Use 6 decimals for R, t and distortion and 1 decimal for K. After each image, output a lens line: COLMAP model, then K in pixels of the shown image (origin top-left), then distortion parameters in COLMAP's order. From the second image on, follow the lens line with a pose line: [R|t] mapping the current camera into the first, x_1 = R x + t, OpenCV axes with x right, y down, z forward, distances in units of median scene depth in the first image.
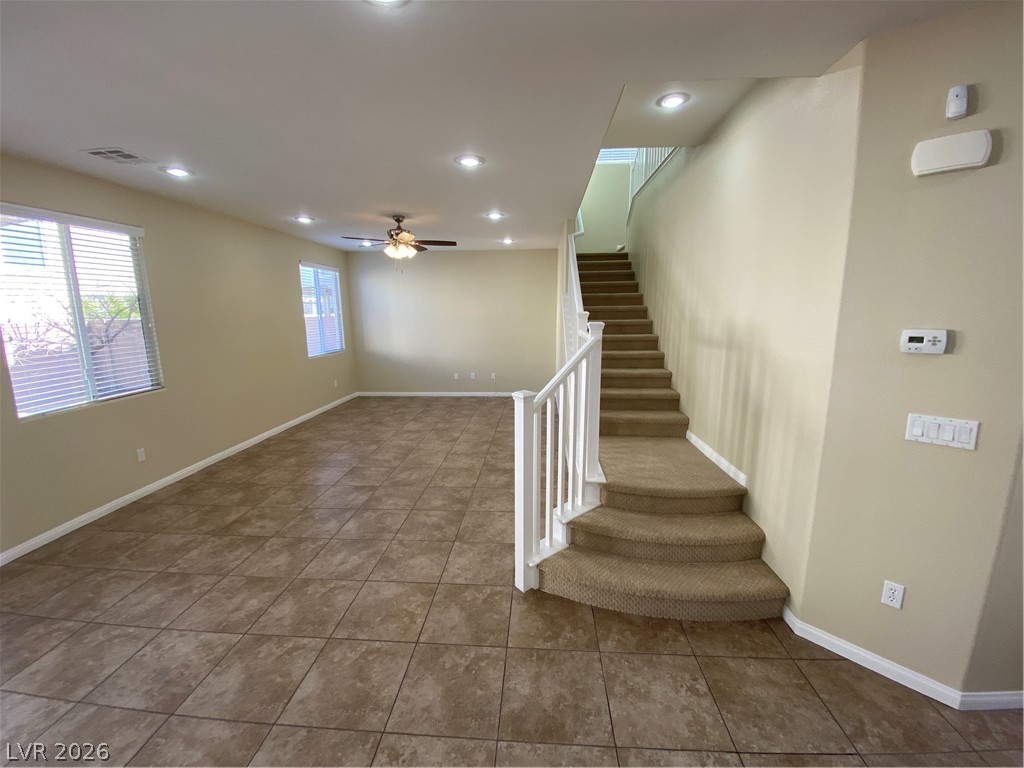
lens RADIAL K [[413.8, 0, 511.6], [0, 413.8, 380.4], [0, 0, 1]] dist [0.014960, -0.017911]
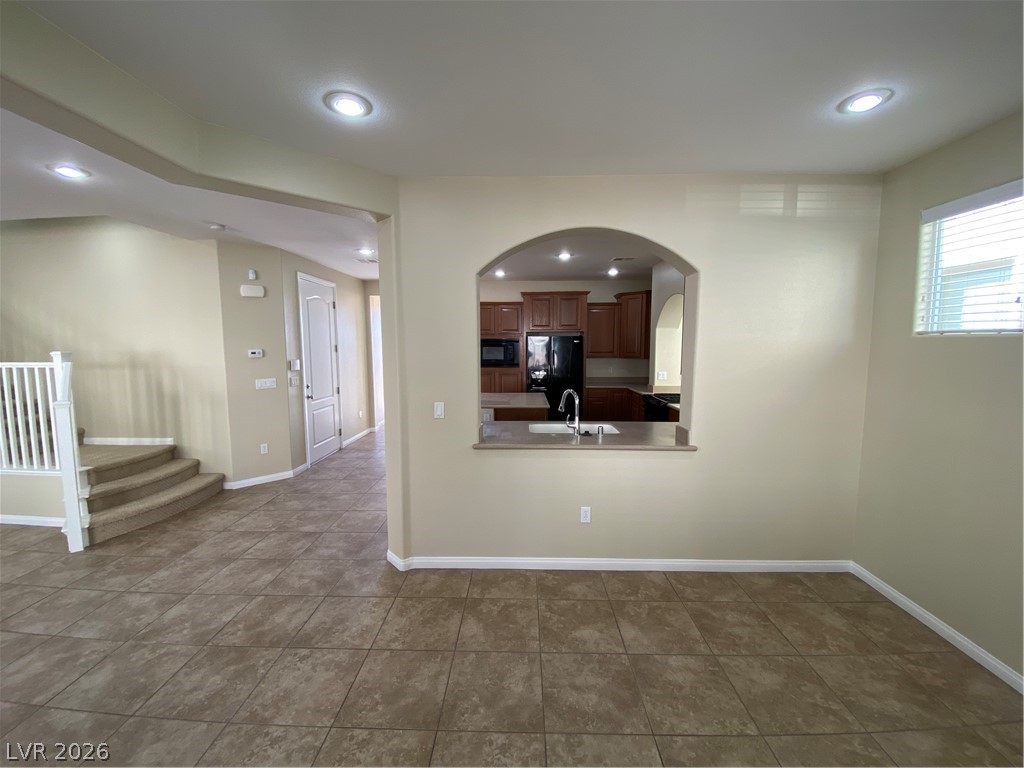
lens RADIAL K [[413.8, 0, 511.6], [0, 413.8, 380.4], [0, 0, 1]] dist [0.014960, -0.017911]
pose [[-0.042435, -0.079321, 0.995946, -1.182618], [0.177146, 0.980452, 0.085634, 0.094496], [-0.983269, 0.180062, -0.027554, -0.382502]]
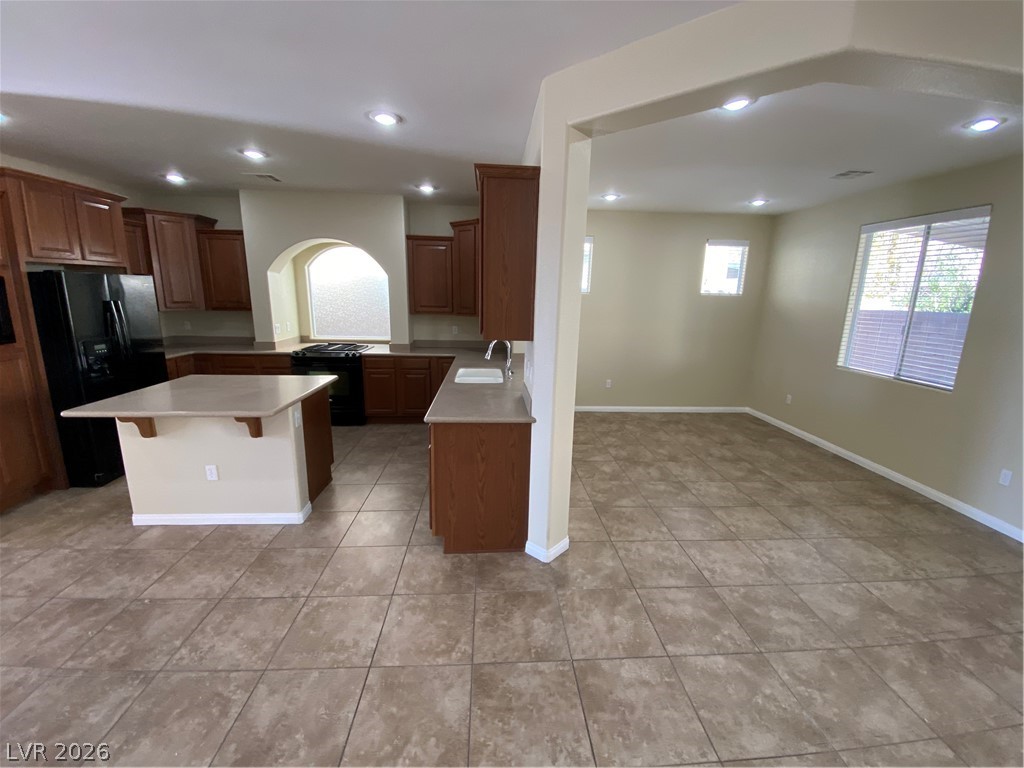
lens RADIAL K [[413.8, 0, 511.6], [0, 413.8, 380.4], [0, 0, 1]] dist [0.014960, -0.017911]
pose [[-0.991682, 0.017732, -0.127487, 0.143011], [-0.031982, 0.925458, 0.377498, -0.125248], [0.124678, 0.378435, -0.917193, 0.724398]]
